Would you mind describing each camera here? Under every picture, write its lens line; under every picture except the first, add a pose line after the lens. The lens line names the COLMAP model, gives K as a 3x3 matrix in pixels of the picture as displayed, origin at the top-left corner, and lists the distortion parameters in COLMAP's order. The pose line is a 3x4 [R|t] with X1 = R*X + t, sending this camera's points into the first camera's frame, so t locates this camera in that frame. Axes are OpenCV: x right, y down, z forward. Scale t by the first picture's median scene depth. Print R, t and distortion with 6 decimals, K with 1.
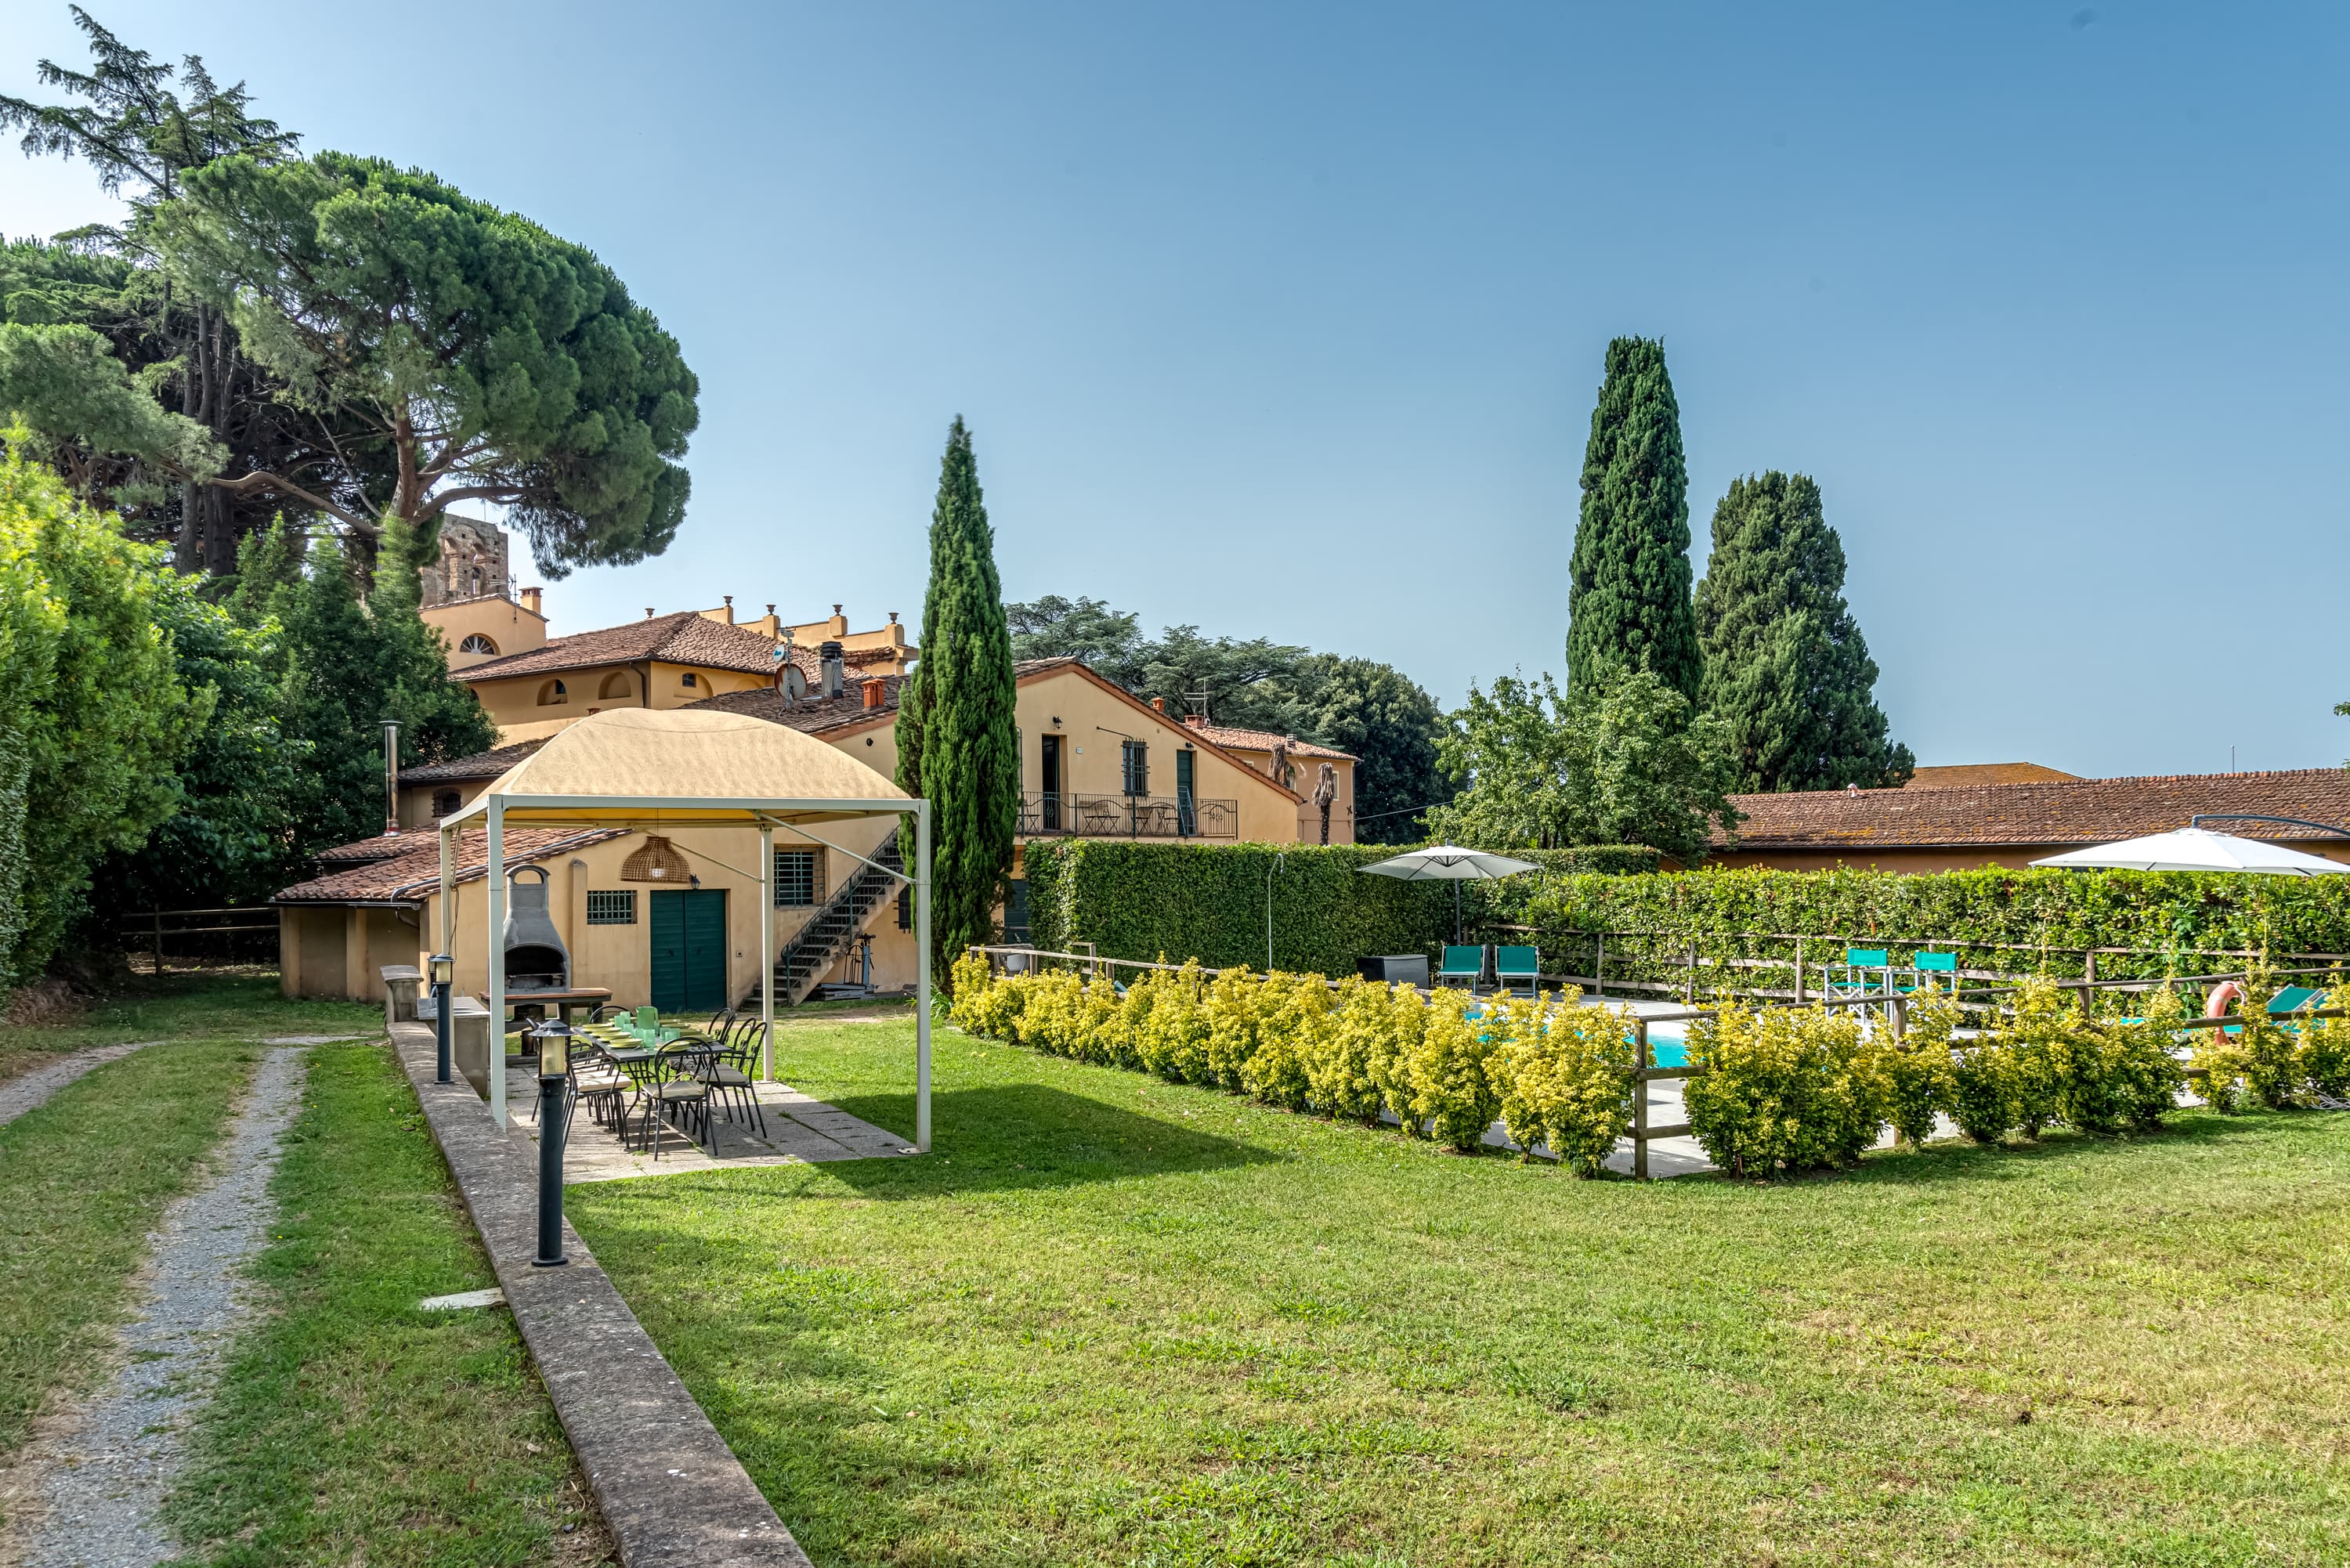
lens RADIAL K [[1706.4, 0, 1143.0], [0, 1706.4, 847.3], [0, 0, 1]] dist [0.009284, 0.000833]
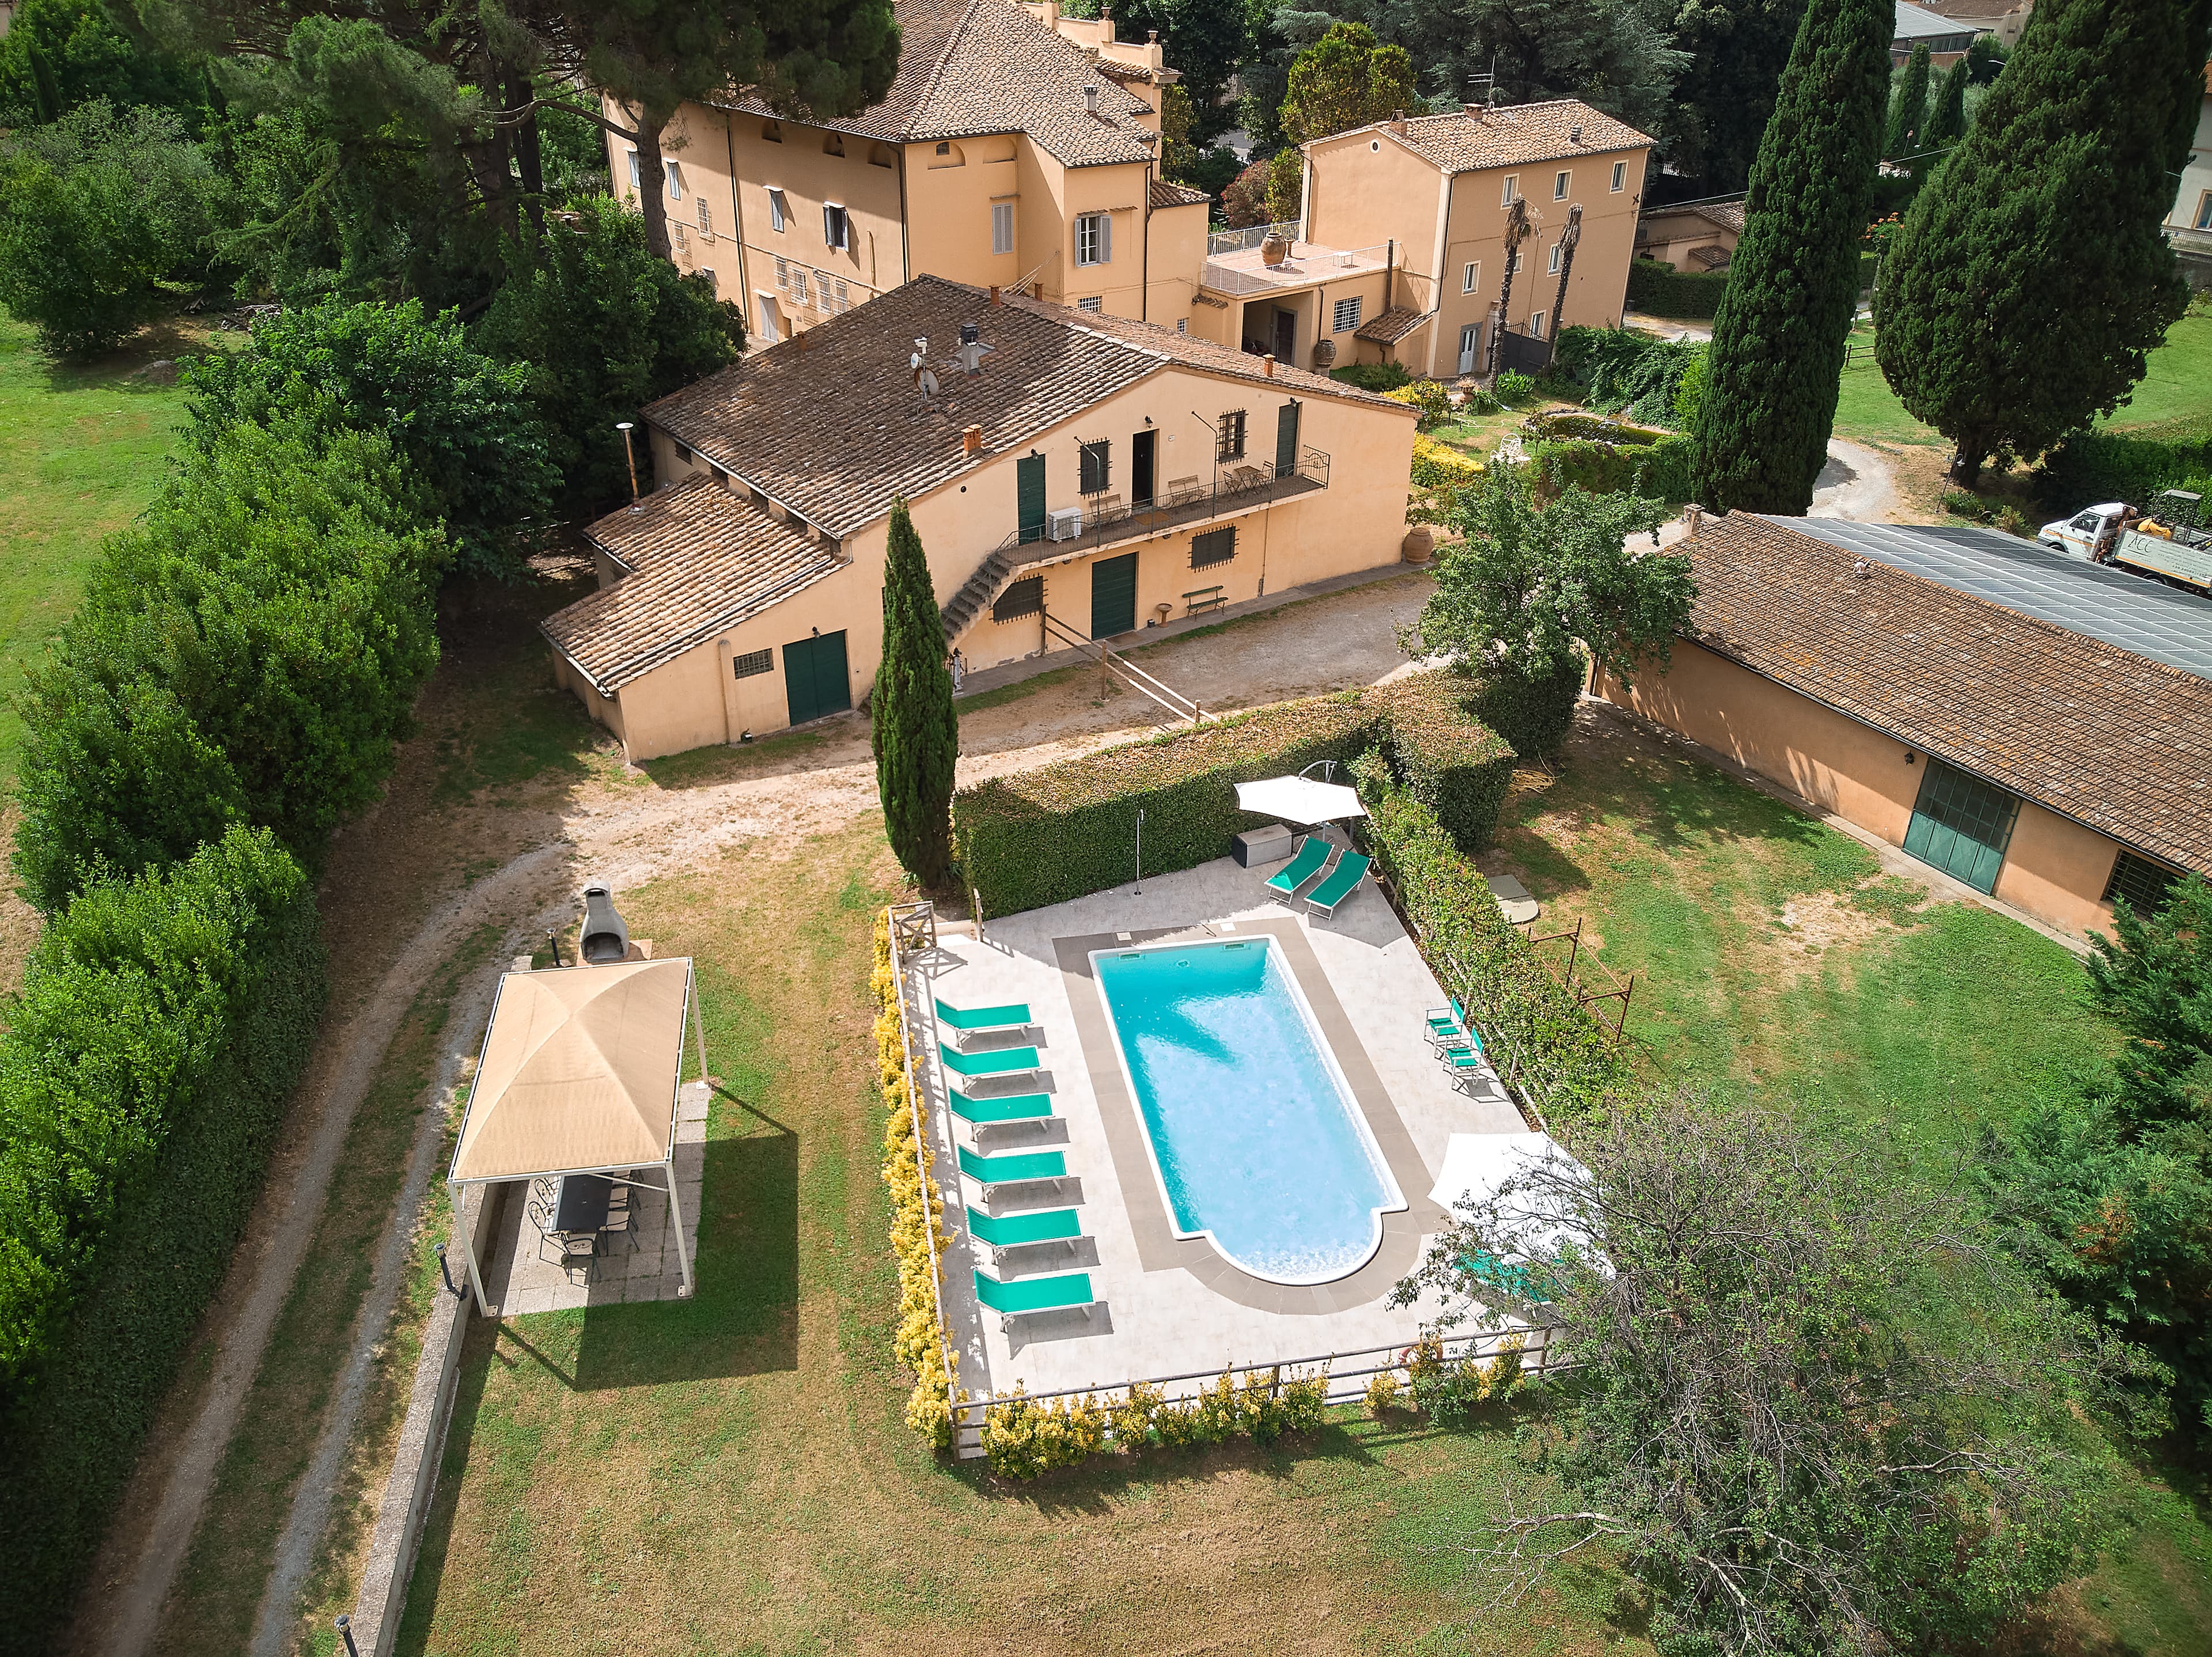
lens RADIAL K [[1678.1, 0, 1106.0], [0, 1678.1, 828.5], [0, 0, 1]] dist [-0.037840, 0.045778]
pose [[0.958938, 0.153420, -0.238539, 0.190340], [-0.008950, 0.857011, 0.515221, -0.342134], [0.283475, -0.491930, 0.823193, -0.062698]]
